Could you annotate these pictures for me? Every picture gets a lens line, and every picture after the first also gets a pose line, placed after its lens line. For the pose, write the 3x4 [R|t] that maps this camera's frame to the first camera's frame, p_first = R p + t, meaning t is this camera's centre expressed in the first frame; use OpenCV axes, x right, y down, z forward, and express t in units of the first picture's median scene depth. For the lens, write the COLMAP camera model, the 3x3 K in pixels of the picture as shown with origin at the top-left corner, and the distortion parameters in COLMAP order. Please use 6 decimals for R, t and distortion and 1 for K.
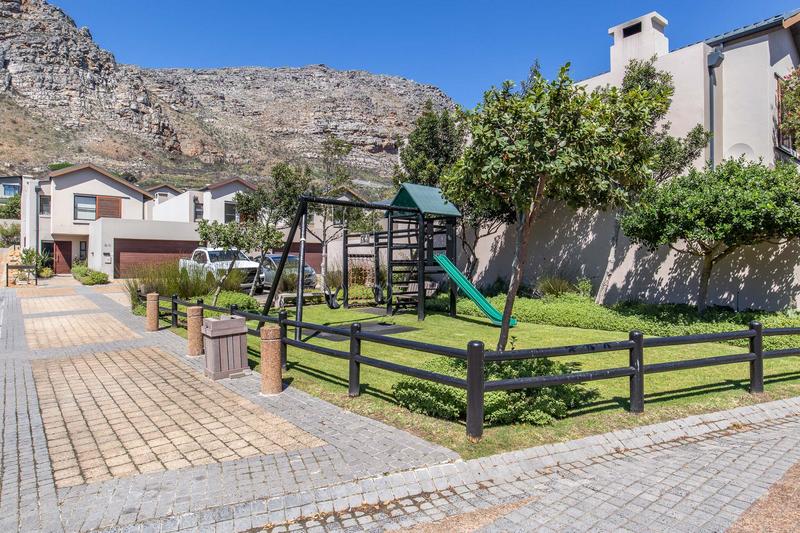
lens RADIAL K [[610.4, 0, 399.7], [0, 610.4, 267.3], [0, 0, 1]] dist [-0.001415, -0.000339]
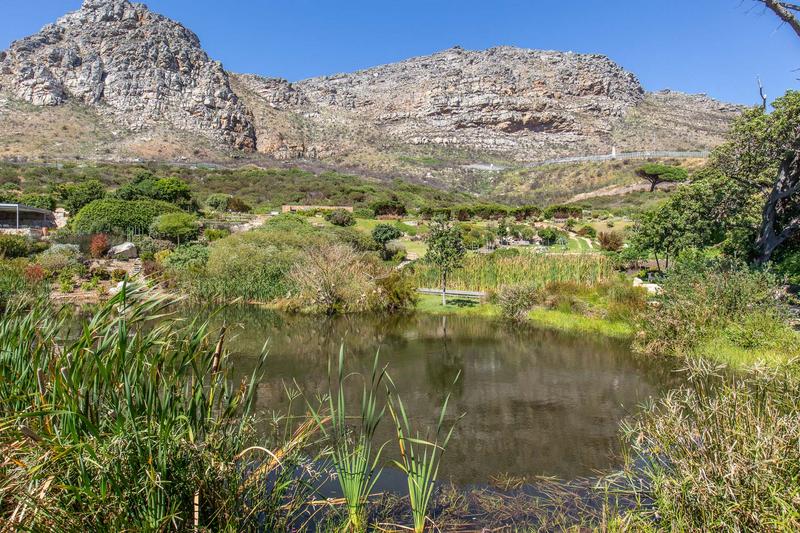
lens RADIAL K [[414.2, 0, 400.4], [0, 414.2, 263.2], [0, 0, 1]] dist [0.001220, 0.000157]
pose [[0.923553, -0.006993, -0.383407, 0.027603], [0.012520, 0.999851, 0.011922, -0.037466], [0.383267, -0.015811, 0.923502, 0.504190]]
